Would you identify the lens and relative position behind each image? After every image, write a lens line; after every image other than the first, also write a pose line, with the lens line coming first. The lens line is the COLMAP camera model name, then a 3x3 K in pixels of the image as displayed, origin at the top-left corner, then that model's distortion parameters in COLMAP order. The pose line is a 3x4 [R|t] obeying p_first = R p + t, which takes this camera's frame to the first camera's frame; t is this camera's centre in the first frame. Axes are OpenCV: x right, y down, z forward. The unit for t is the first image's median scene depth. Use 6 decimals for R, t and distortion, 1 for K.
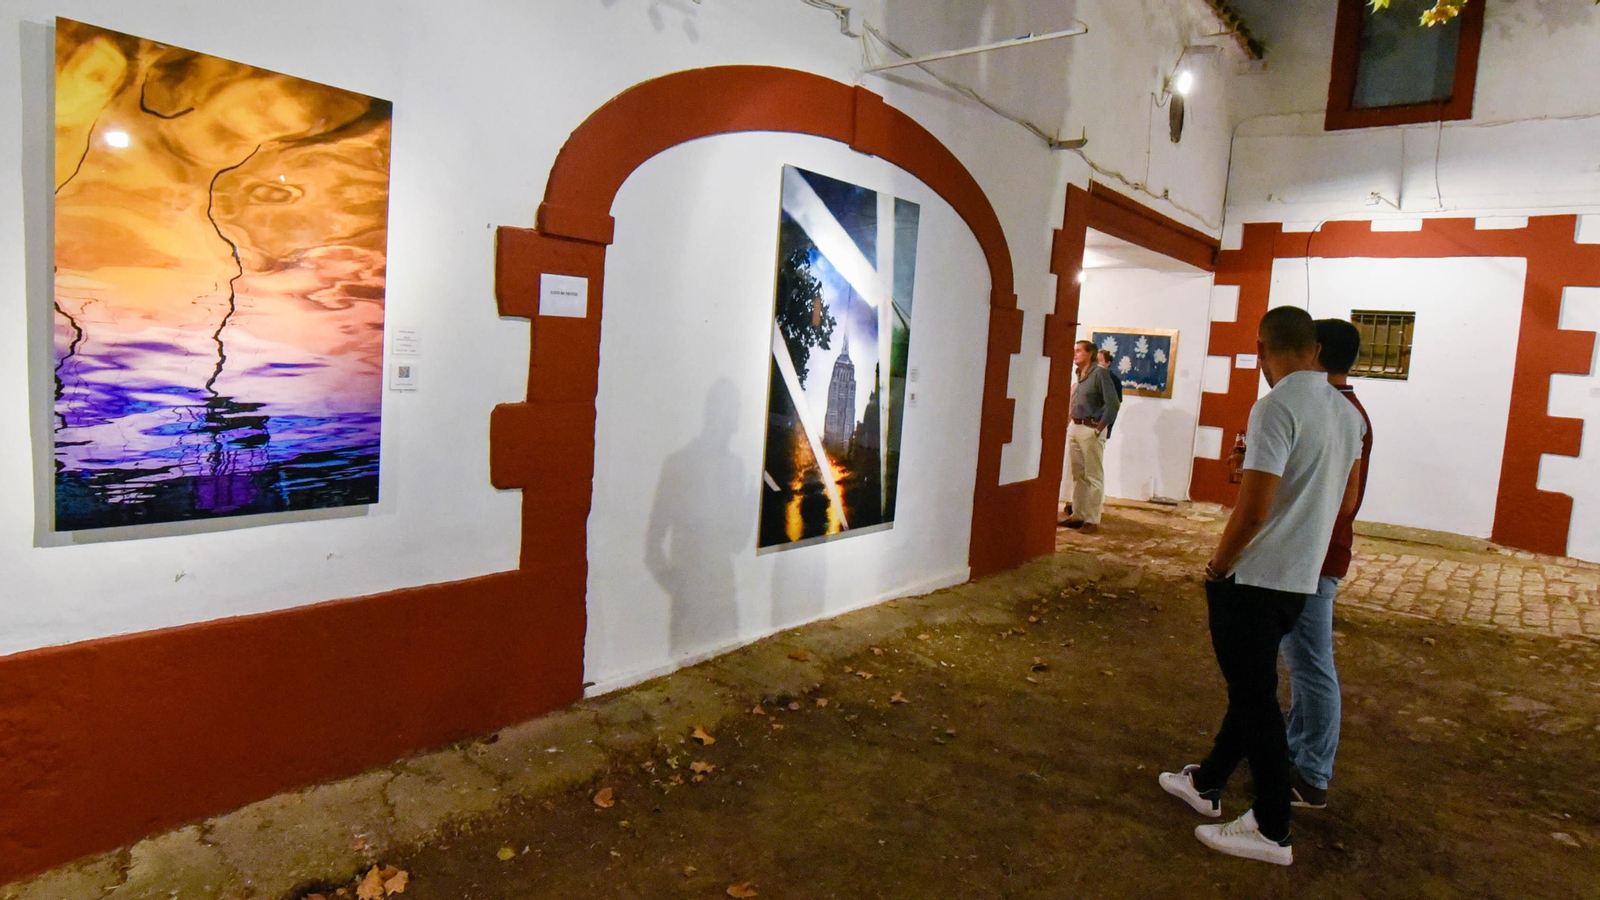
lens RADIAL K [[912.3, 0, 791.5], [0, 912.3, 430.1], [0, 0, 1]] dist [-0.030239, 0.002279]
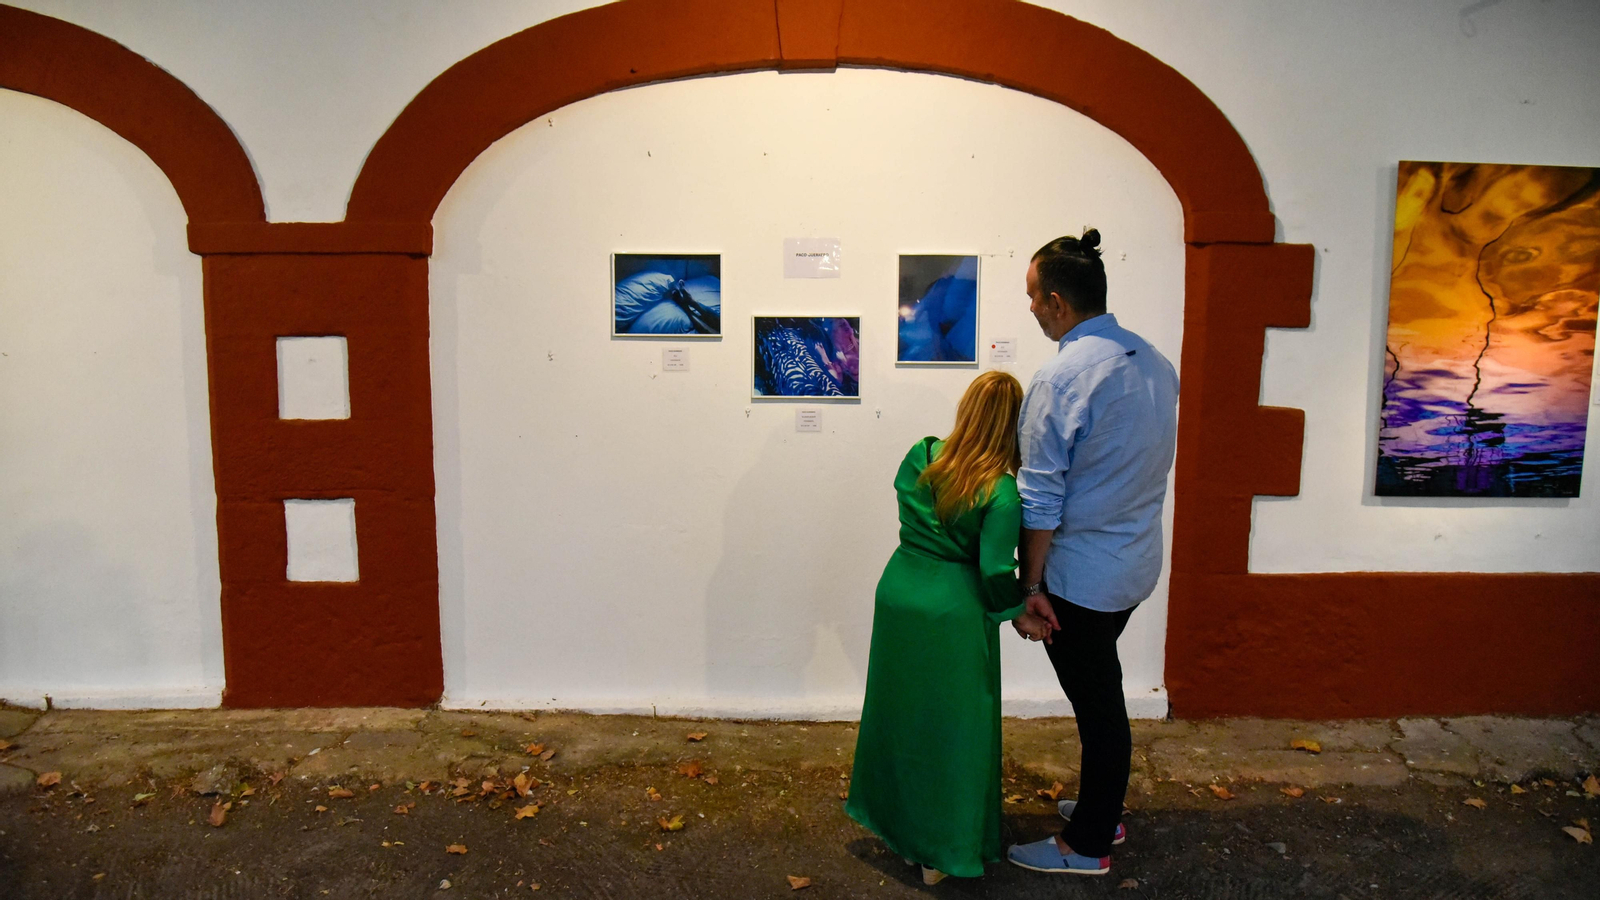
lens RADIAL K [[1079.6, 0, 801.8], [0, 1079.6, 456.9], [0, 0, 1]] dist [-0.037403, 0.001324]
pose [[0.658117, 0.029238, -0.752348, -0.080378], [-0.036431, 0.999312, 0.006968, 0.057389], [0.752034, 0.022823, 0.658729, -0.766025]]
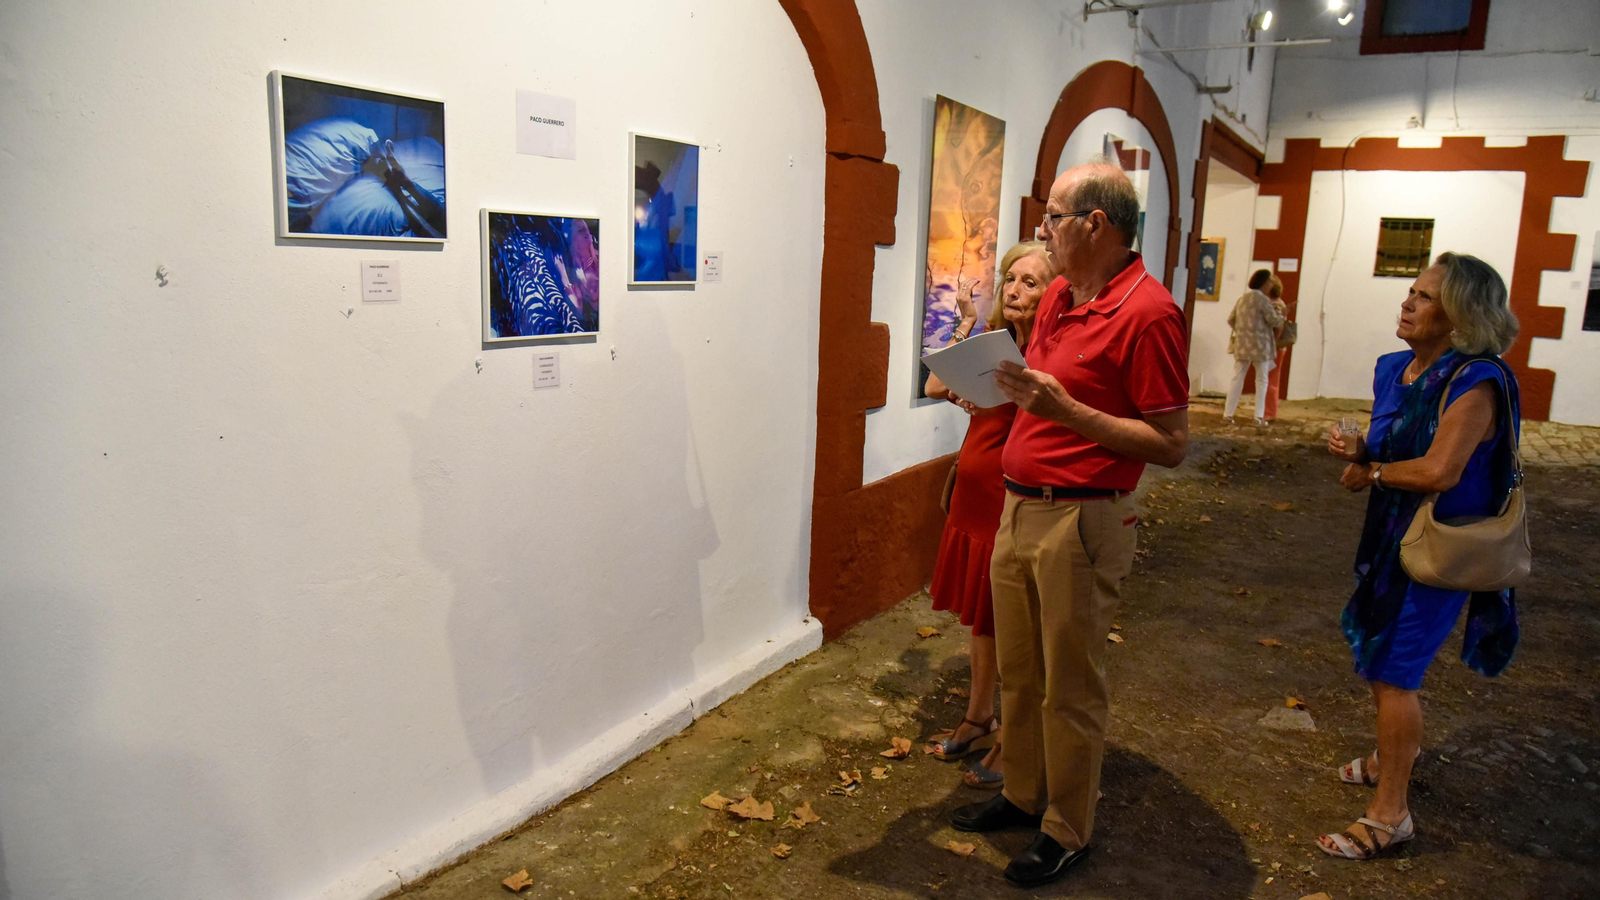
lens RADIAL K [[1079.6, 0, 800.1], [0, 1079.6, 466.9], [0, 0, 1]] dist [-0.037403, 0.001324]
pose [[0.986253, -0.059388, 0.154202, -1.122793], [0.042850, 0.993178, 0.108446, 0.007468], [-0.159591, -0.100347, 0.982070, -0.812606]]
